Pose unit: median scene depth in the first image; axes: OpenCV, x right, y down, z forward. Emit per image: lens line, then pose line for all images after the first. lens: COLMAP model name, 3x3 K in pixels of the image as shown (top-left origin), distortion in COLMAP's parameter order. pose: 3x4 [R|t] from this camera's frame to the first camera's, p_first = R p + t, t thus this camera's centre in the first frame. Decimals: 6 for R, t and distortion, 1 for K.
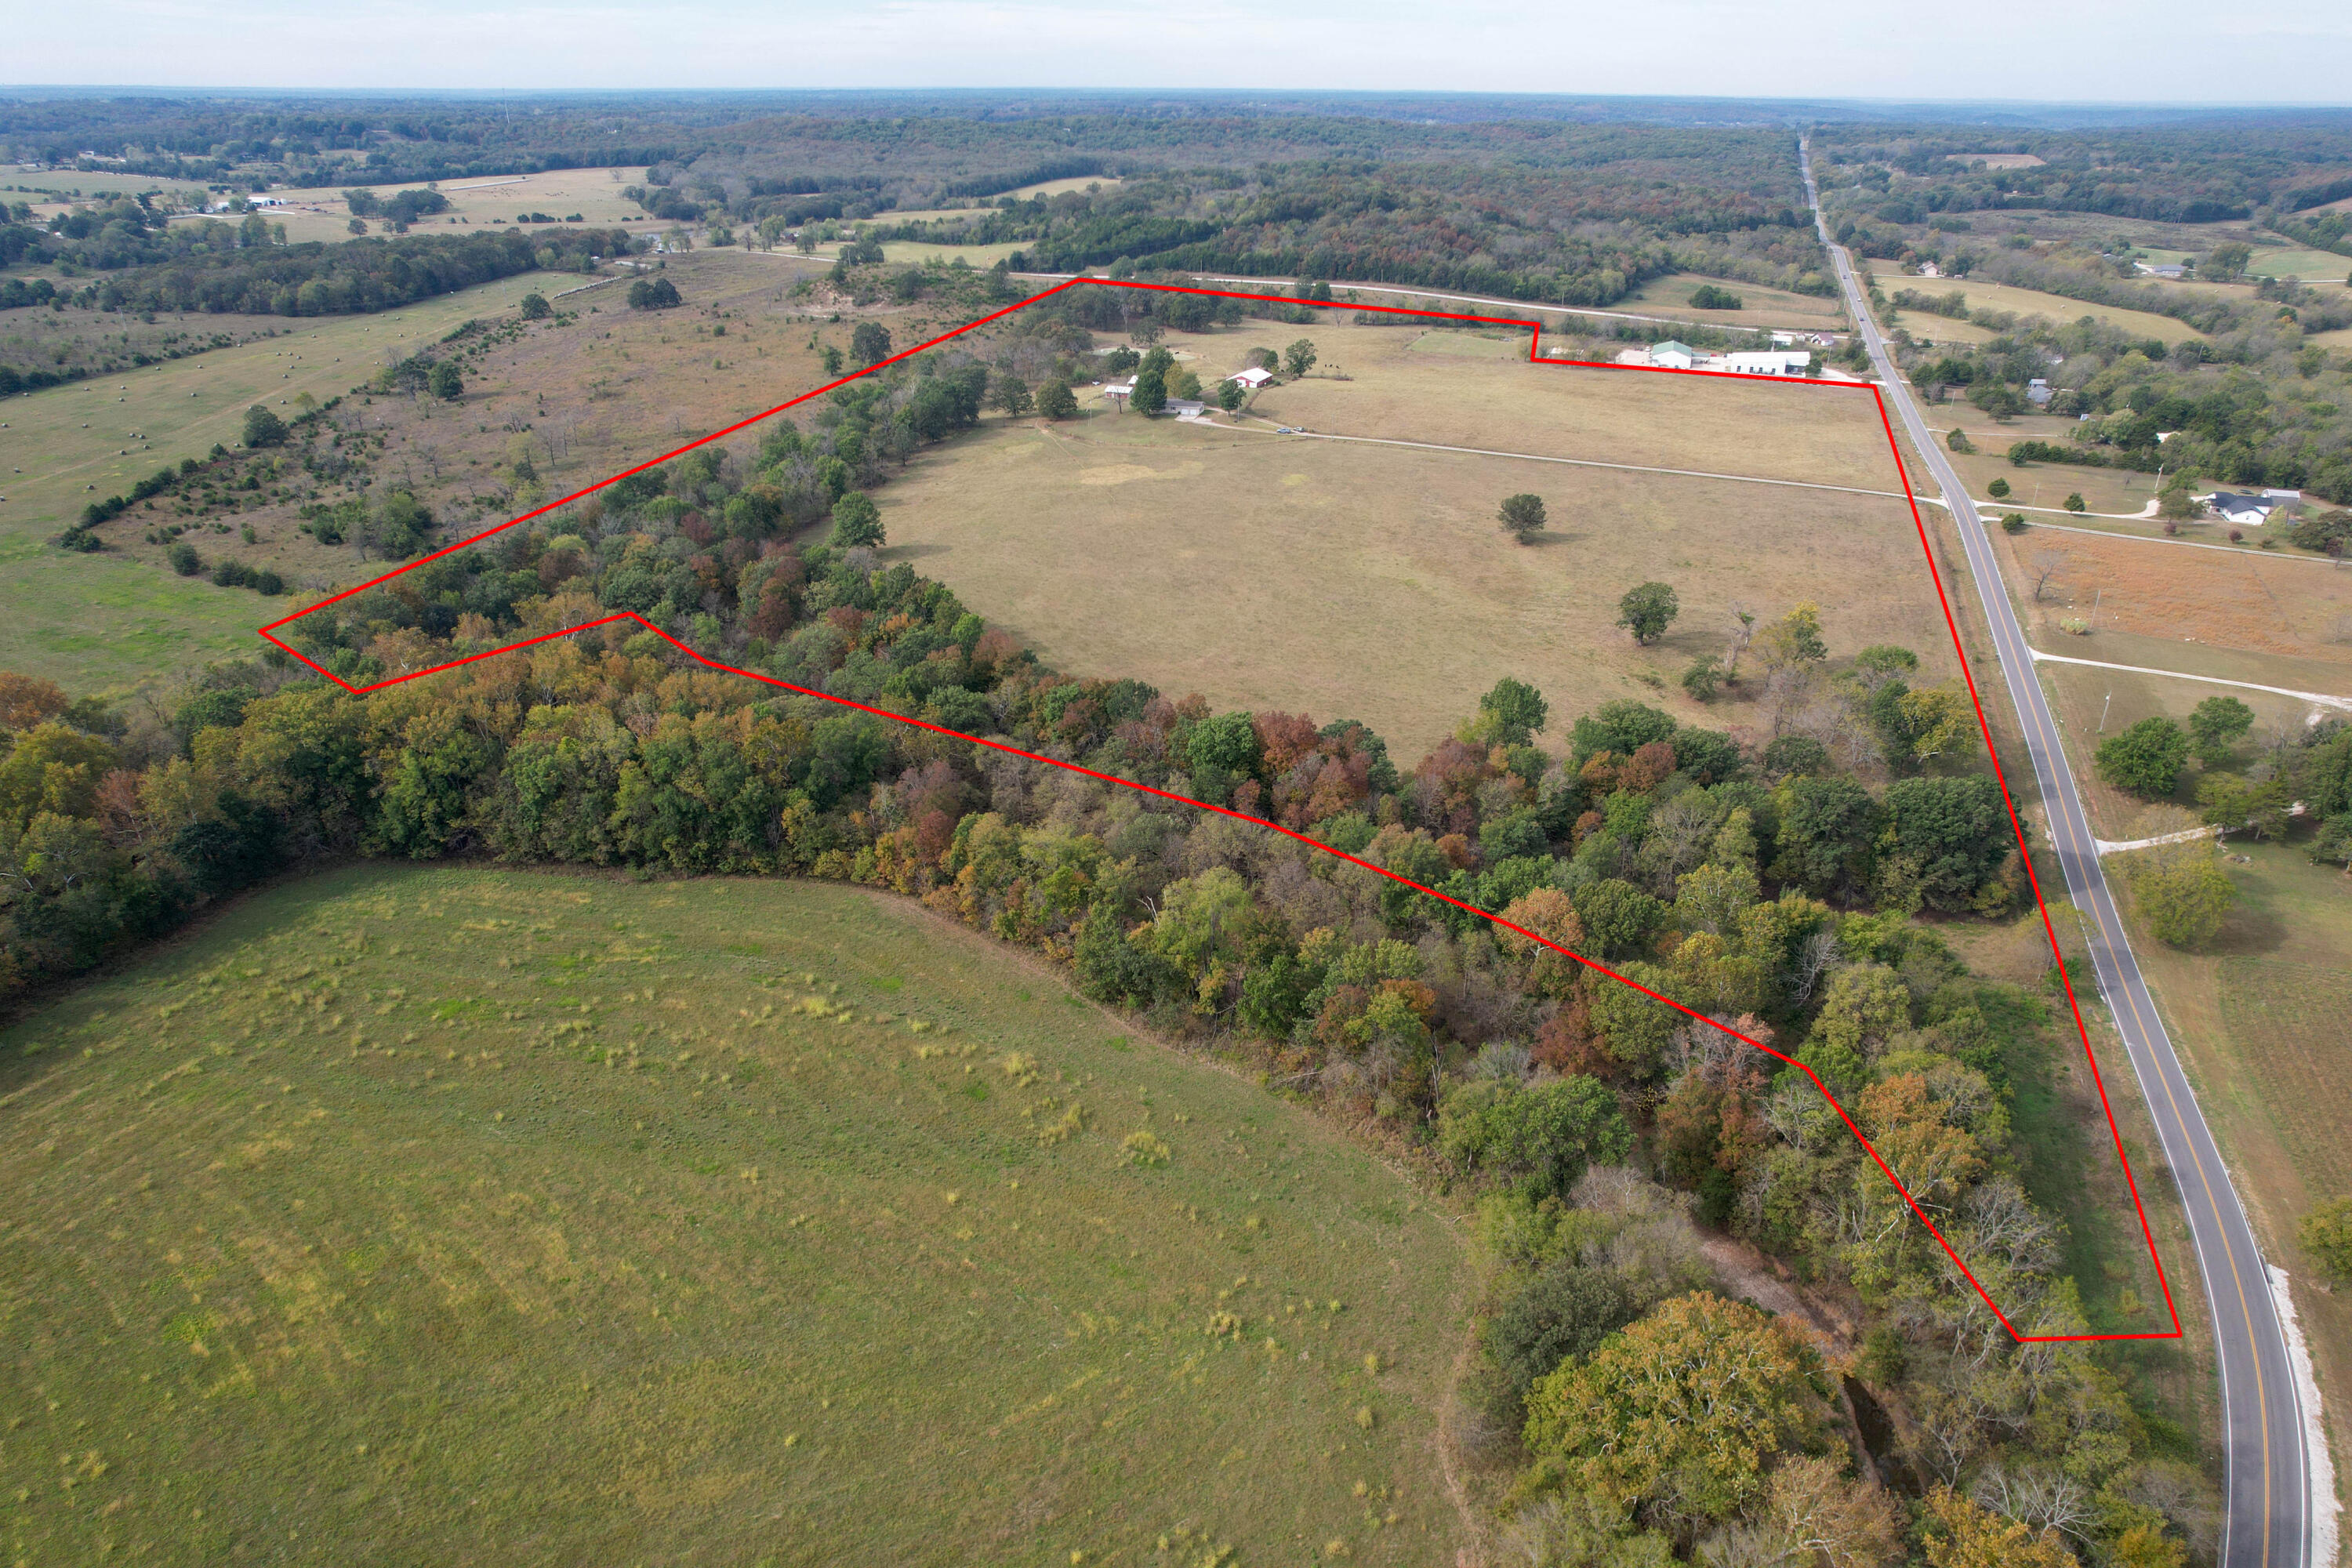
lens RADIAL K [[1505.0, 0, 1180.2], [0, 1505.0, 773.0], [0, 0, 1]] dist [-0.085224, 0.082929]
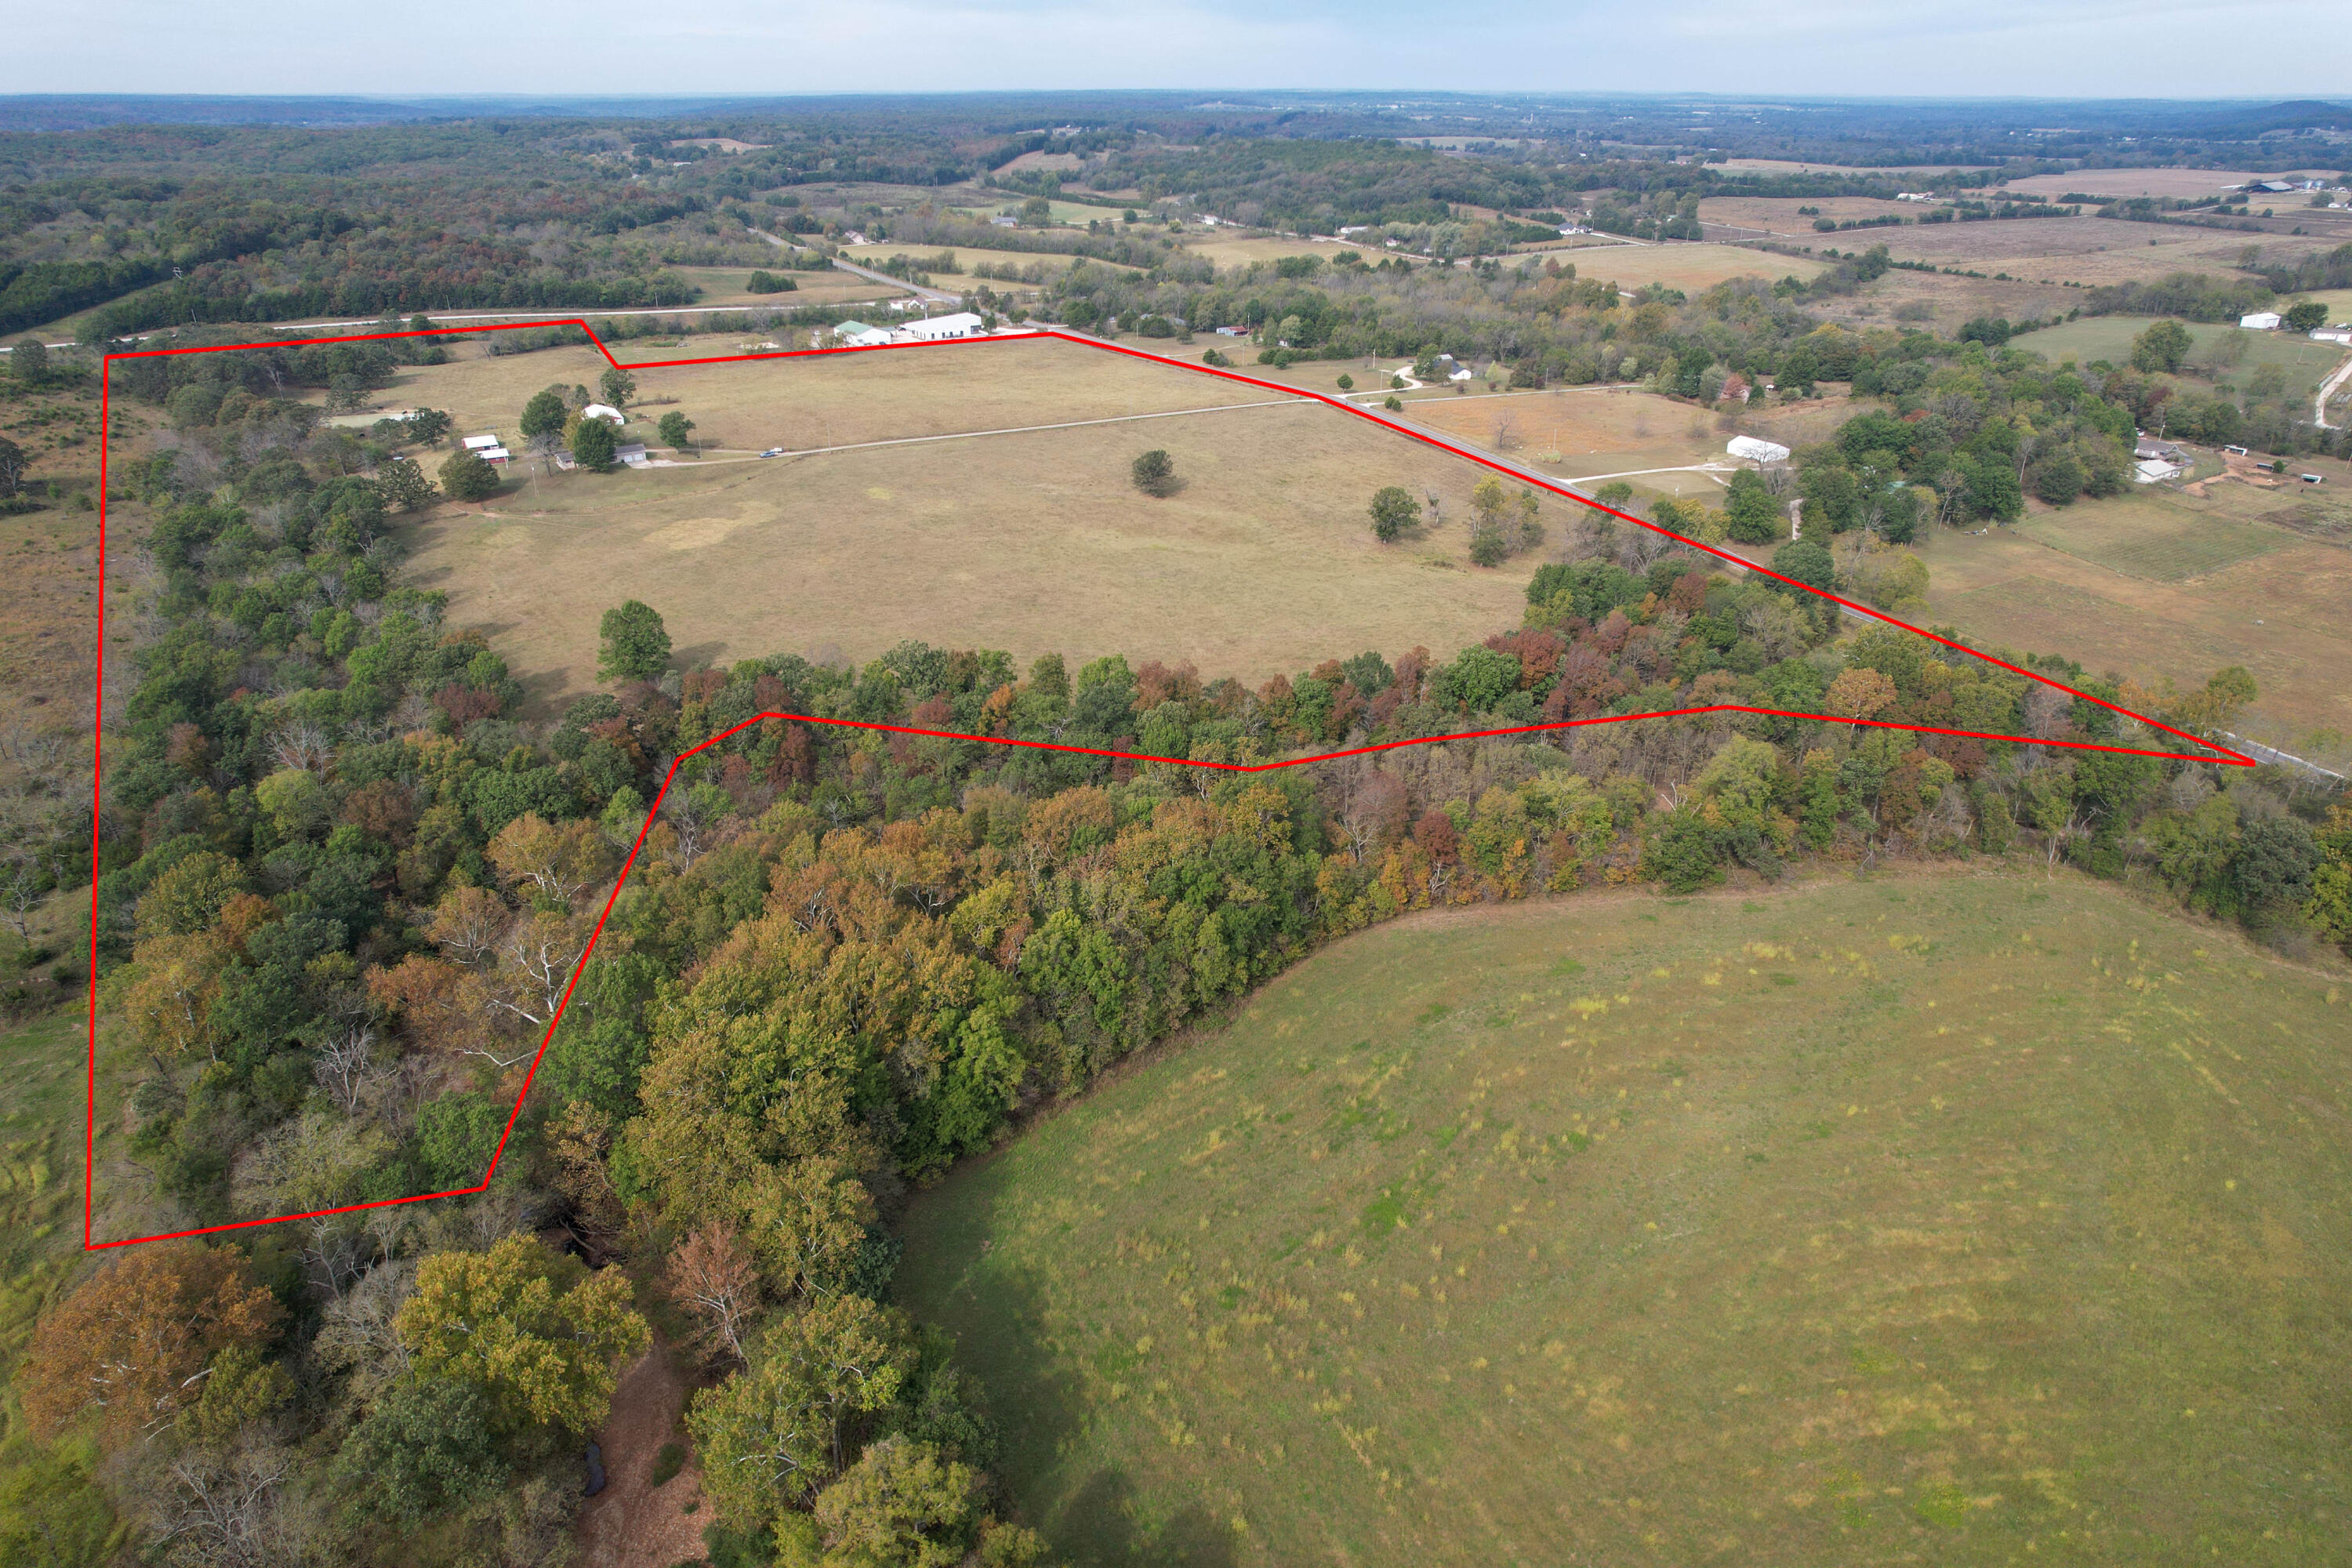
lens RADIAL K [[1508.0, 0, 1183.1], [0, 1508.0, 771.8], [0, 0, 1]] dist [-0.087585, 0.082420]
pose [[0.638317, -0.326714, 0.697001, -0.427422], [0.326288, 0.934931, 0.139426, -0.085403], [-0.697200, 0.138425, 0.703385, 0.196808]]
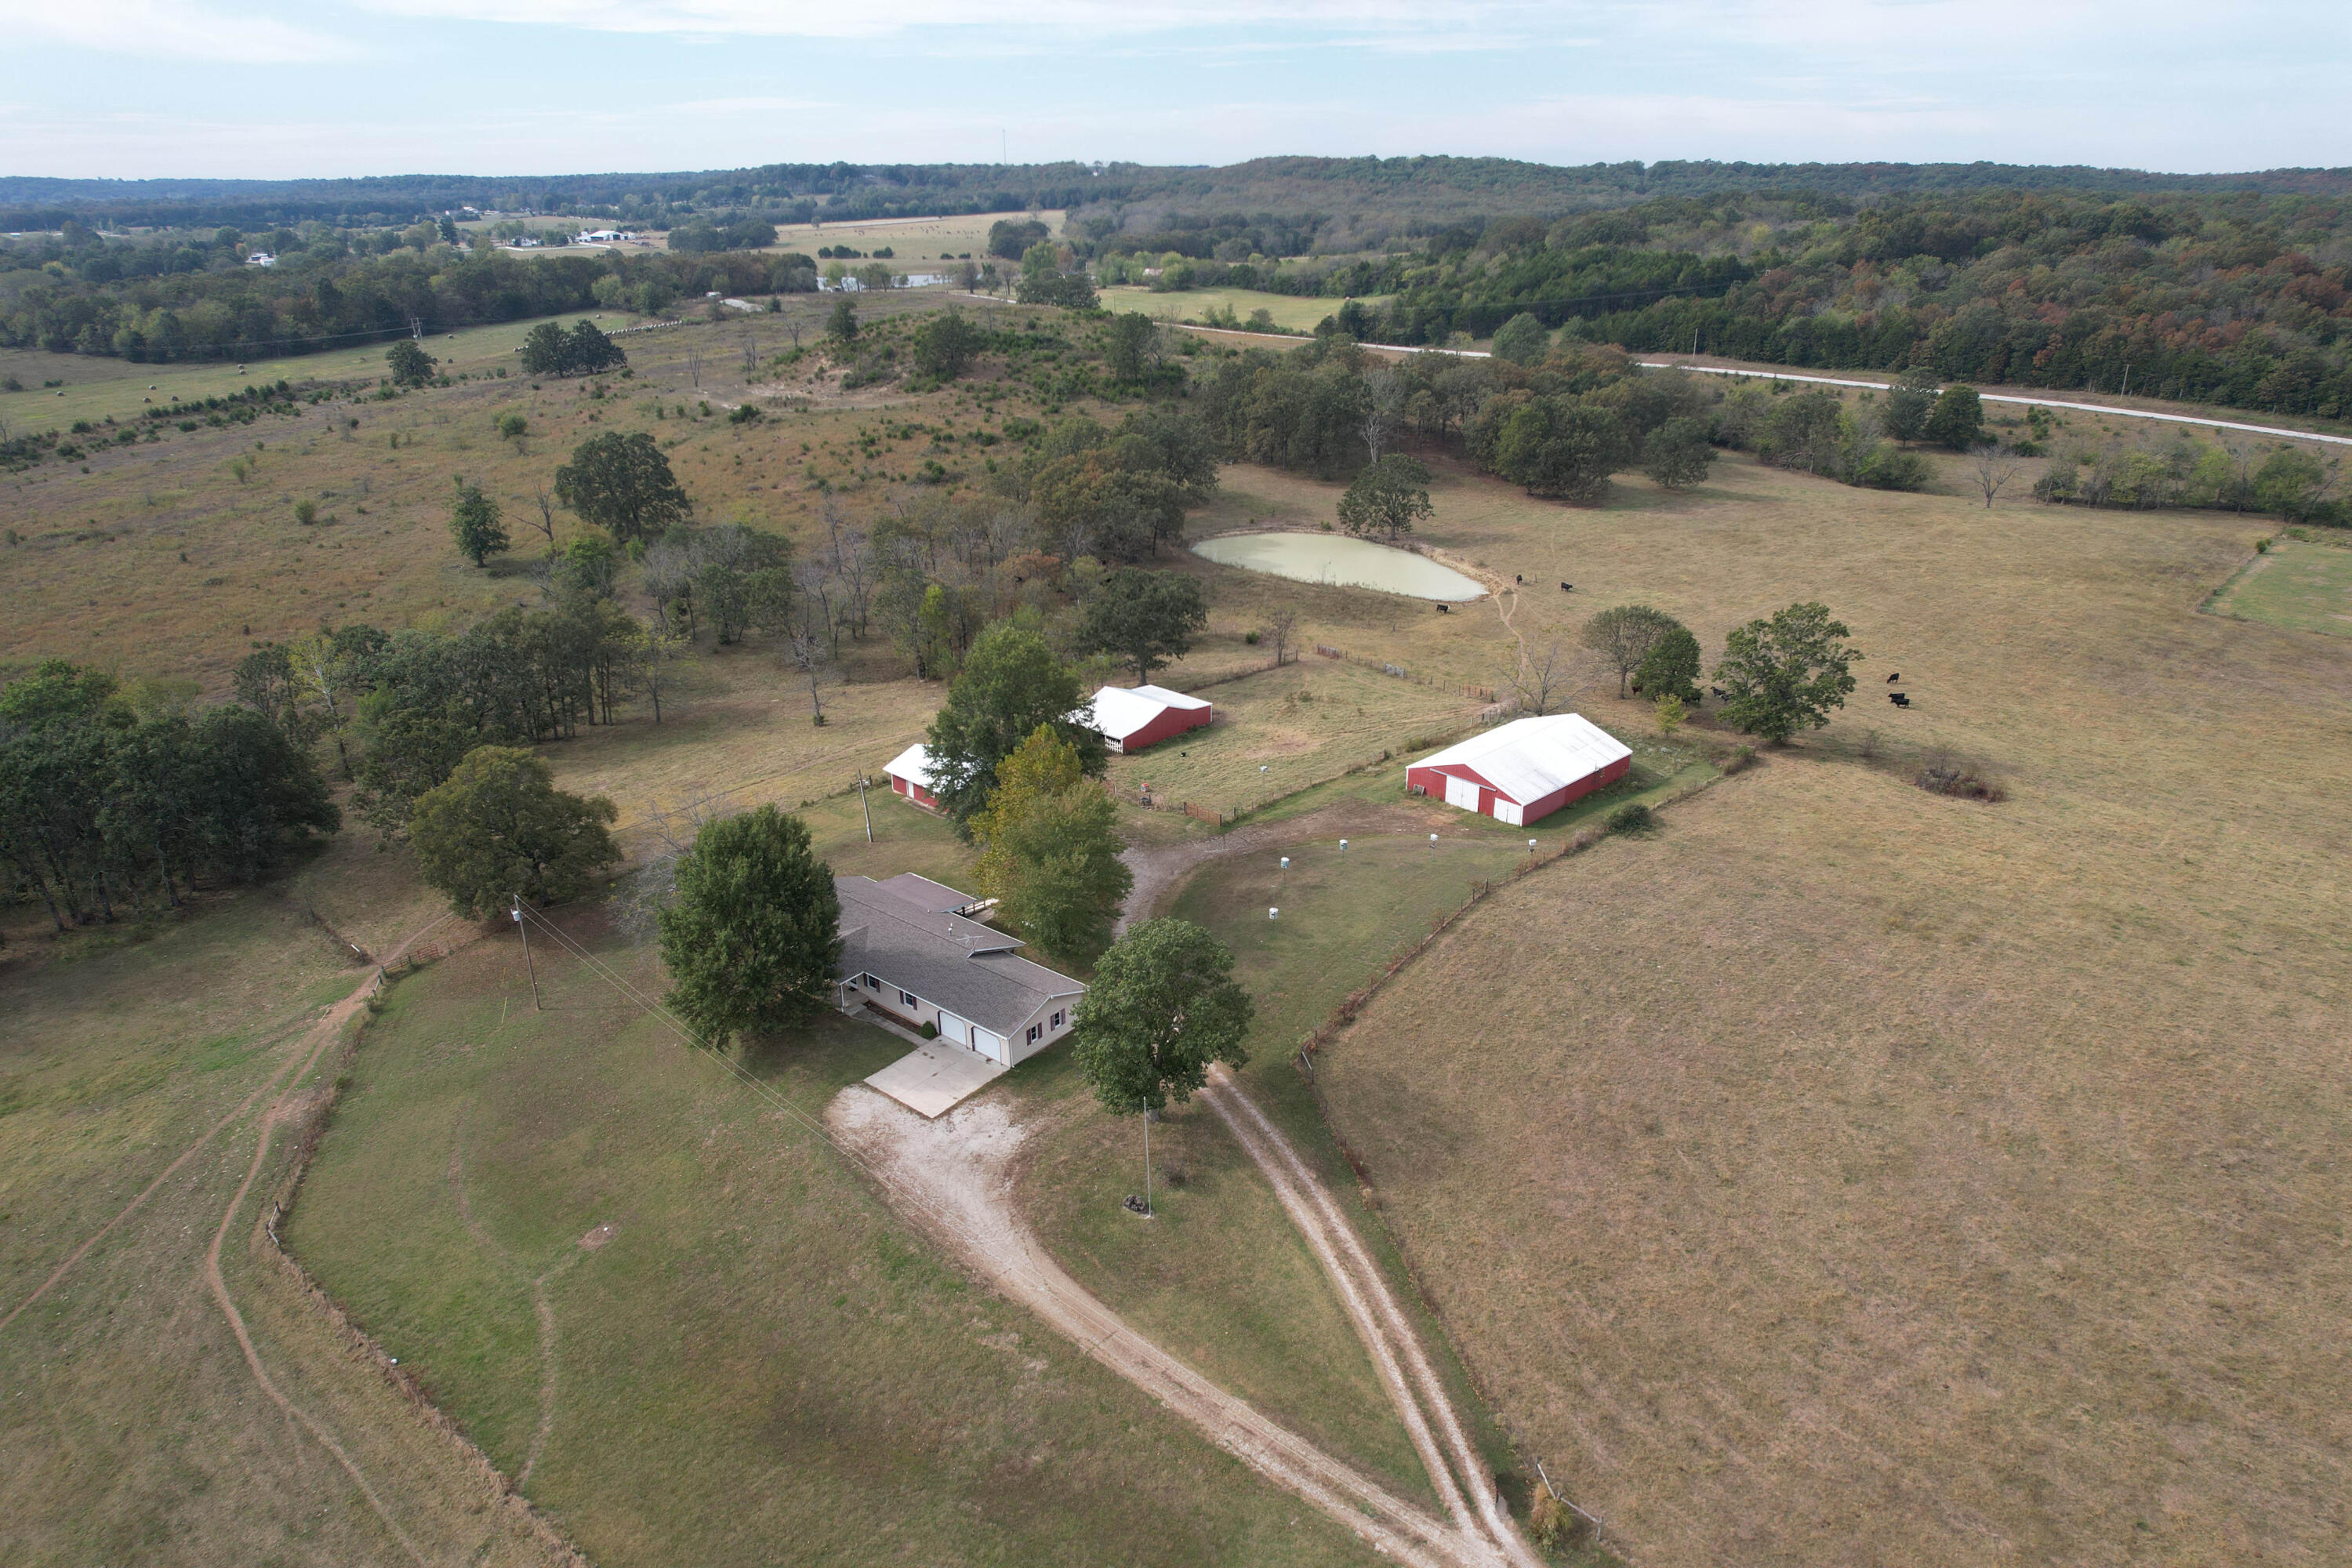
lens RADIAL K [[1508.0, 0, 1183.1], [0, 1508.0, 771.8], [0, 0, 1]] dist [-0.087585, 0.082420]
pose [[0.920252, 0.137906, -0.366223, 0.088836], [-0.157651, 0.987193, -0.024409, -0.261766], [0.358166, 0.080197, 0.930207, 0.801324]]
